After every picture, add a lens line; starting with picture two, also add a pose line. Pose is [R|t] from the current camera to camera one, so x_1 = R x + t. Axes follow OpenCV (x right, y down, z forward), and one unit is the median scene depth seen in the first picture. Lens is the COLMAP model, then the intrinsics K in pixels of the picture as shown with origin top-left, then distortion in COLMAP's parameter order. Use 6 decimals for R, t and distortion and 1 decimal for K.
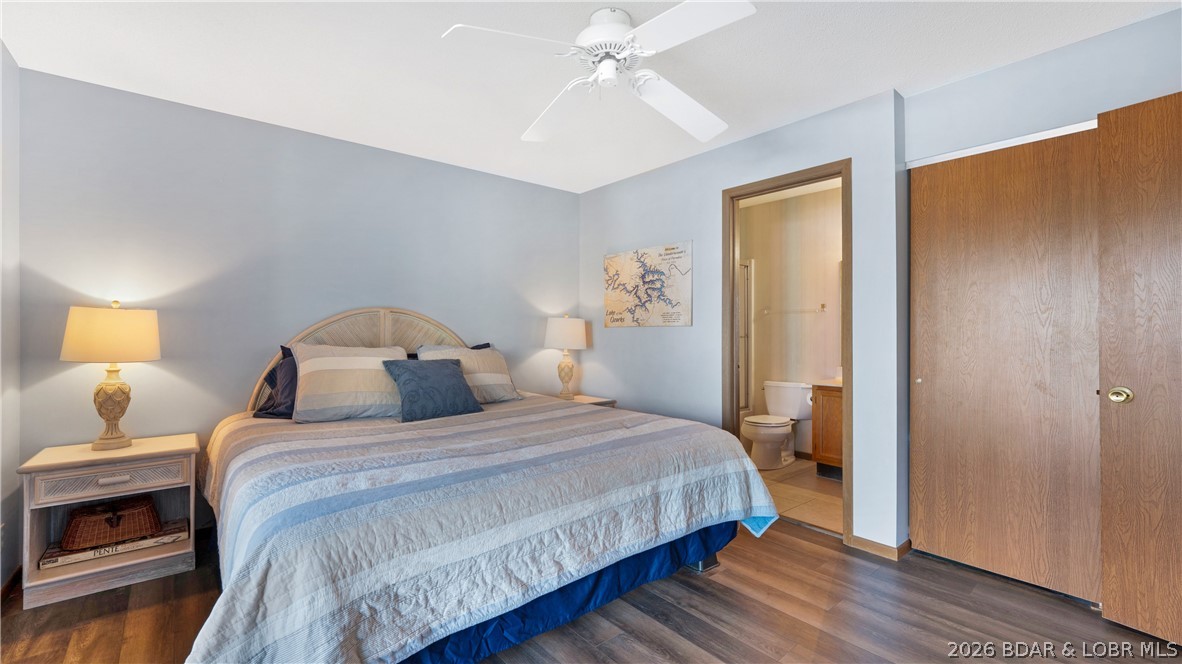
lens RADIAL K [[487.0, 0, 588.7], [0, 487.0, 329.6], [0, 0, 1]] dist [-0.005915, -0.000271]
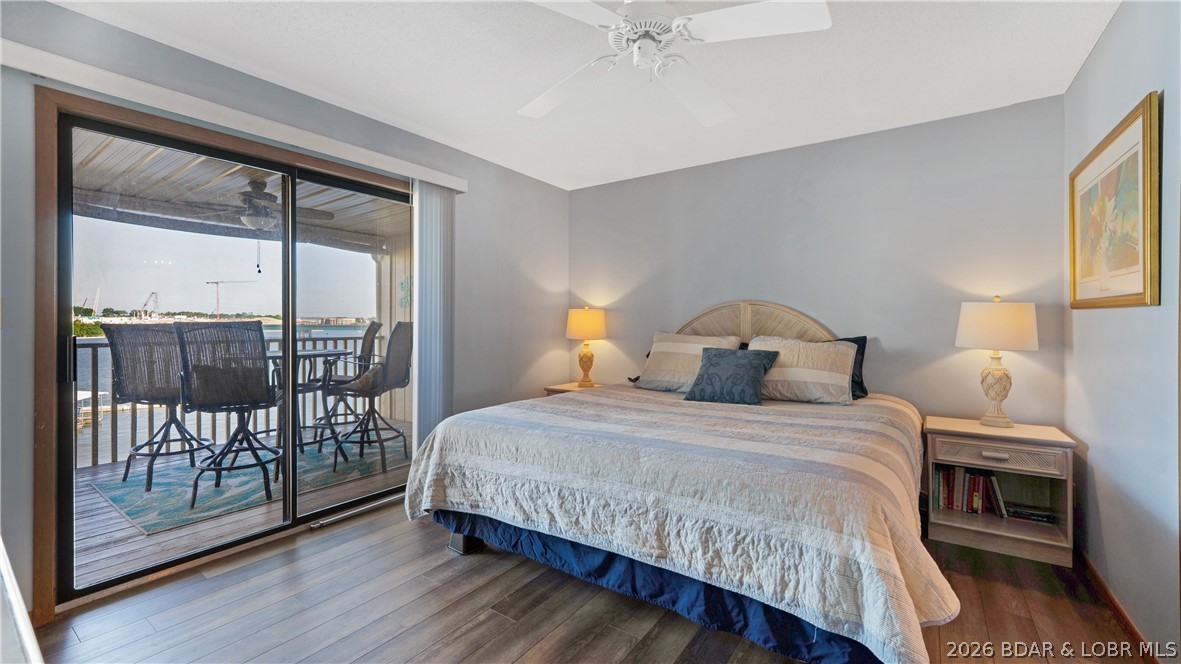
lens RADIAL K [[486.6, 0, 595.2], [0, 486.6, 325.1], [0, 0, 1]] dist [-0.005915, -0.000271]
pose [[0.284030, 0.006221, -0.958795, 0.939974], [0.003235, 0.999967, 0.007447, 0.000891], [0.958810, -0.005217, 0.284000, 0.637382]]
